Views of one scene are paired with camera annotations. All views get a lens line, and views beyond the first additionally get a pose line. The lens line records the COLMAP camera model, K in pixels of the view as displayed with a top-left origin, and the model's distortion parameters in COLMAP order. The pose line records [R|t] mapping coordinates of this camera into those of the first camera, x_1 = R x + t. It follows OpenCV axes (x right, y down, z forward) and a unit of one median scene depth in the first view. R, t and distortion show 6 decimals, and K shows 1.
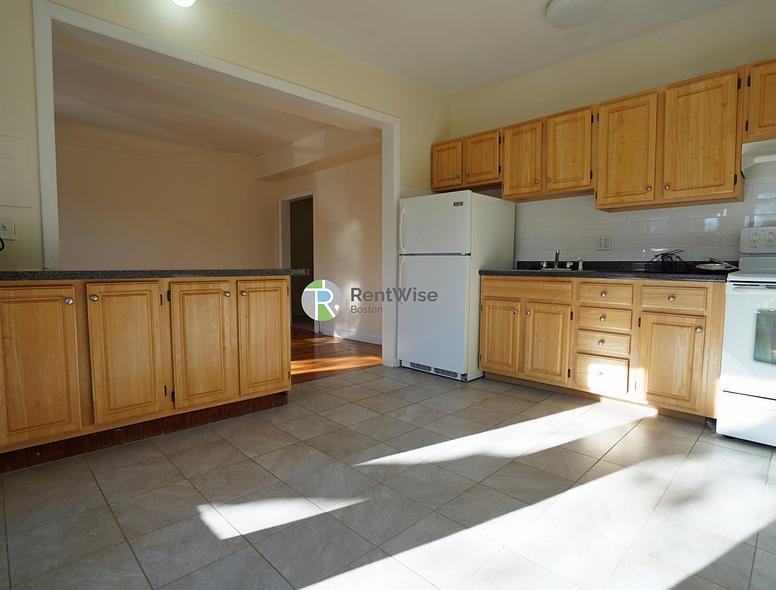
lens RADIAL K [[415.6, 0, 383.6], [0, 415.6, 295.7], [0, 0, 1]] dist [-0.063501, 0.027739]
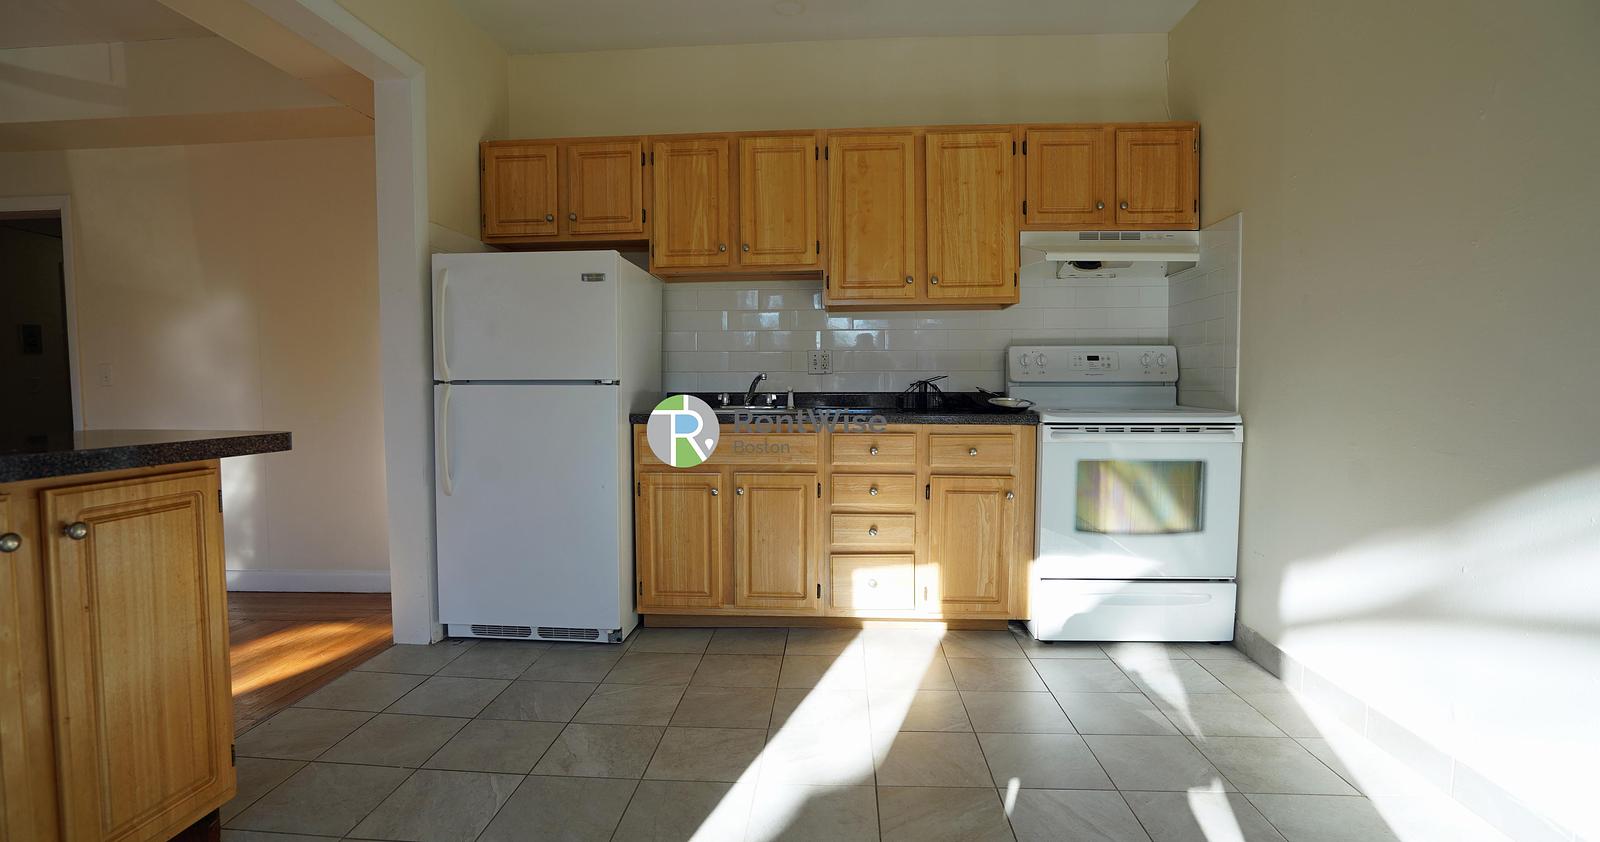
lens RADIAL K [[745.6, 0, 800.0], [0, 745.6, 421.0], [0, 0, 1]] dist [-0.068684, 0.036078]
pose [[0.745417, -0.038315, 0.665497, -0.244036], [0.055626, 0.998440, -0.004823, -0.043258], [-0.664274, 0.040614, 0.746385, 0.232698]]
